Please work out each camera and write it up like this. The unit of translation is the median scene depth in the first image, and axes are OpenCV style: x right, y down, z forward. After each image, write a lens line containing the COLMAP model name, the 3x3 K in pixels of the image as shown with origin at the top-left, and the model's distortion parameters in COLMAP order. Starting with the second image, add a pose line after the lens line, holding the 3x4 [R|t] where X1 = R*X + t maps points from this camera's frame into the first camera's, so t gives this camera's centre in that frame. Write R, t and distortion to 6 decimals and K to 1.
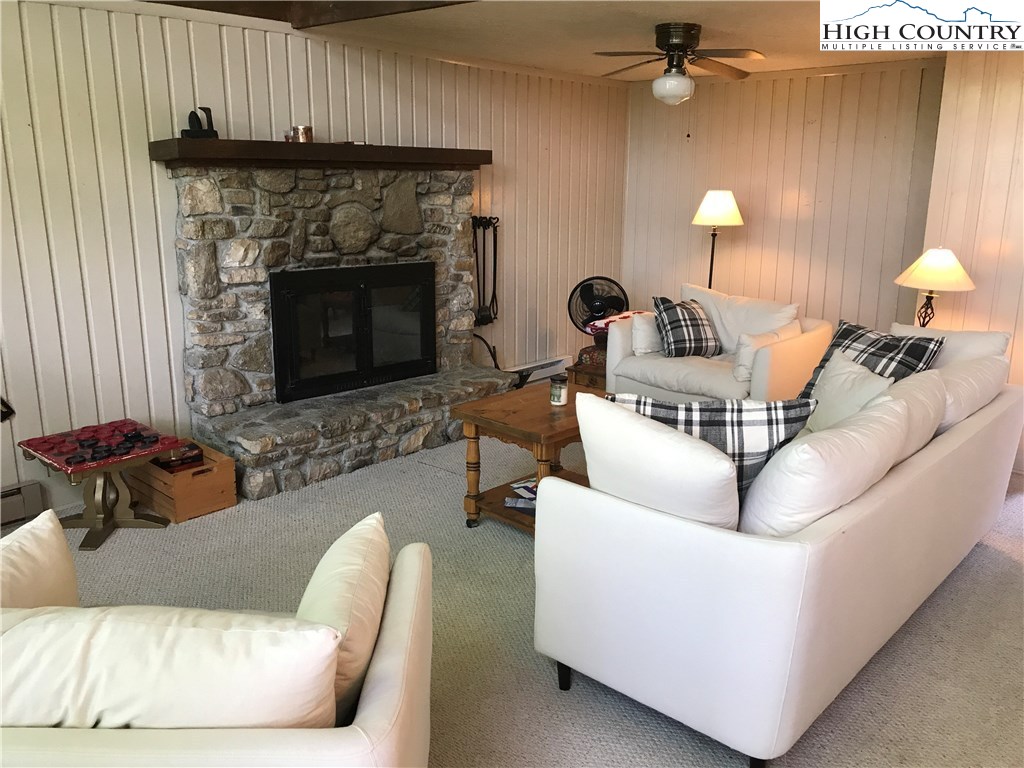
lens RADIAL K [[834.6, 0, 512.0], [0, 834.6, 384.0], [0, 0, 1]] dist [0.198339, -0.713108]
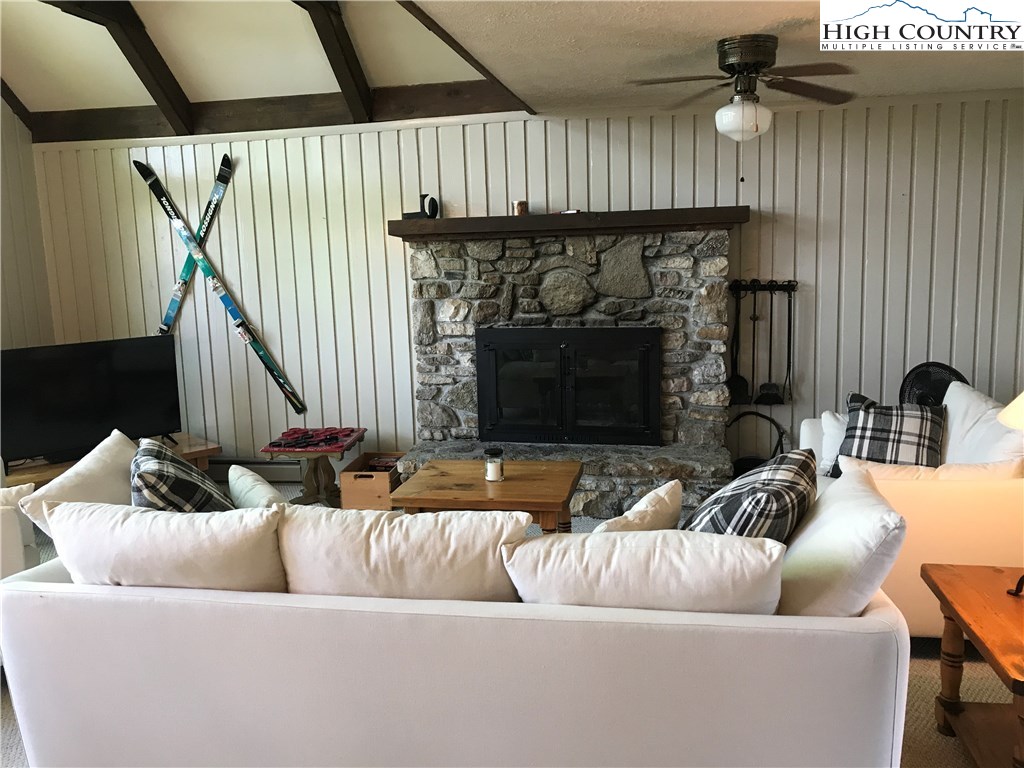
lens RADIAL K [[834.6, 0, 512.0], [0, 834.6, 384.0], [0, 0, 1]] dist [0.198339, -0.713108]
pose [[0.535138, 0.110219, -0.837543, 0.713382], [-0.167944, 0.985542, 0.022390, -0.088718], [0.827902, 0.128679, 0.545912, 0.413709]]
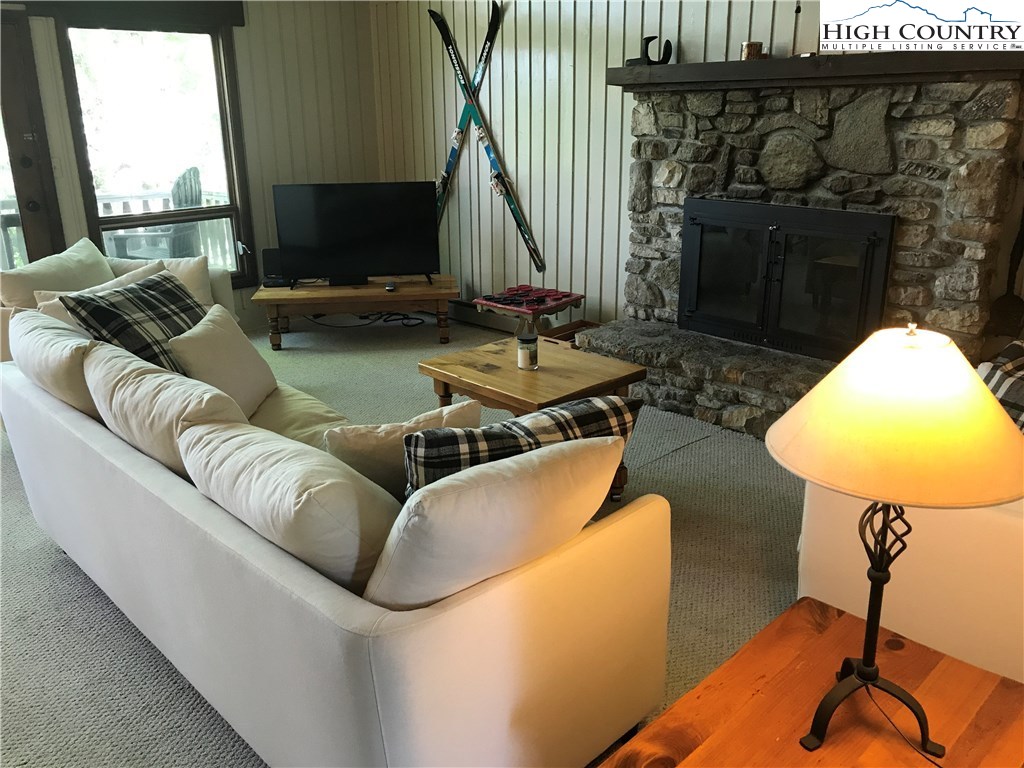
lens RADIAL K [[845.3, 0, 512.0], [0, 845.3, 384.0], [0, 0, 1]] dist [0.010479, 0.002182]
pose [[-0.054905, 0.302515, -0.951562, 0.749042], [-0.228802, 0.923830, 0.306901, -0.186191], [0.971923, 0.234569, 0.018493, 0.821586]]
